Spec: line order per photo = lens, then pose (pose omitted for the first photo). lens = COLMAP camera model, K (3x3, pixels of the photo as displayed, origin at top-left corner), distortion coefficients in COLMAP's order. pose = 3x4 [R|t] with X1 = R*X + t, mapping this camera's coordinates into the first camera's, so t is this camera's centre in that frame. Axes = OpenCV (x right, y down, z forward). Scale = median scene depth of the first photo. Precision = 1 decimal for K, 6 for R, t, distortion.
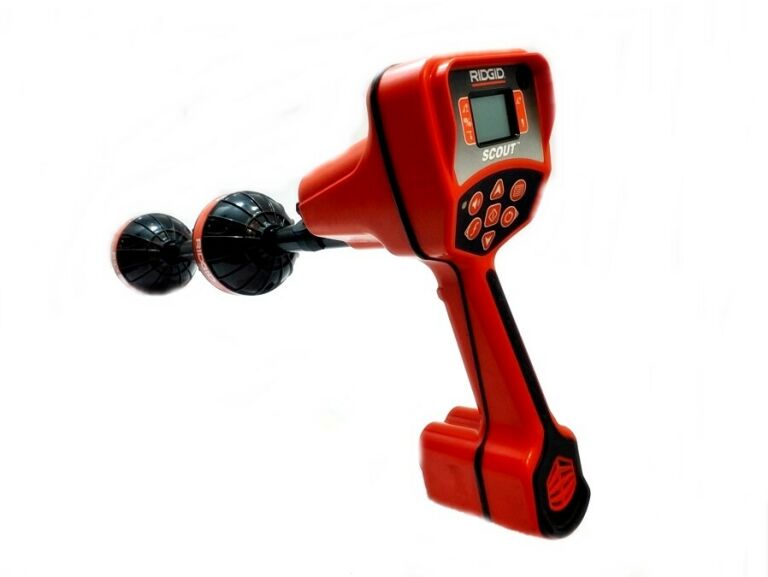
lens RADIAL K [[567.9, 0, 384.0], [0, 567.9, 288.5], [0, 0, 1]] dist [-0.002668, -0.002267]
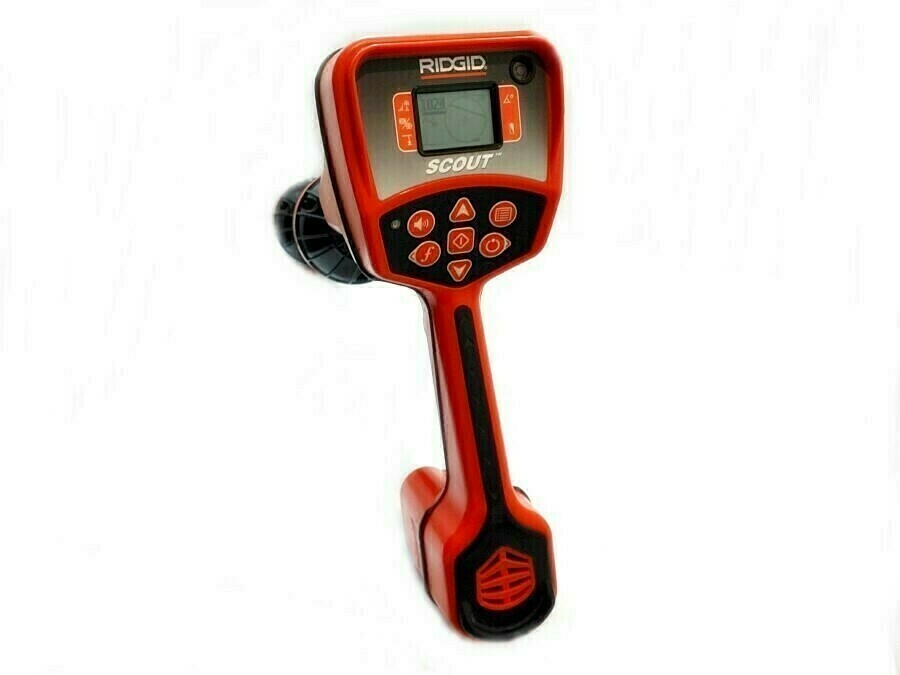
lens RADIAL K [[665.5, 0, 450.0], [0, 665.5, 337.5], [0, 0, 1]] dist [-0.002668, -0.002267]
pose [[0.919802, 0.200490, -0.337296, 0.542041], [-0.169554, 0.978294, 0.119129, -0.108129], [0.353859, -0.052385, 0.933831, 0.106014]]
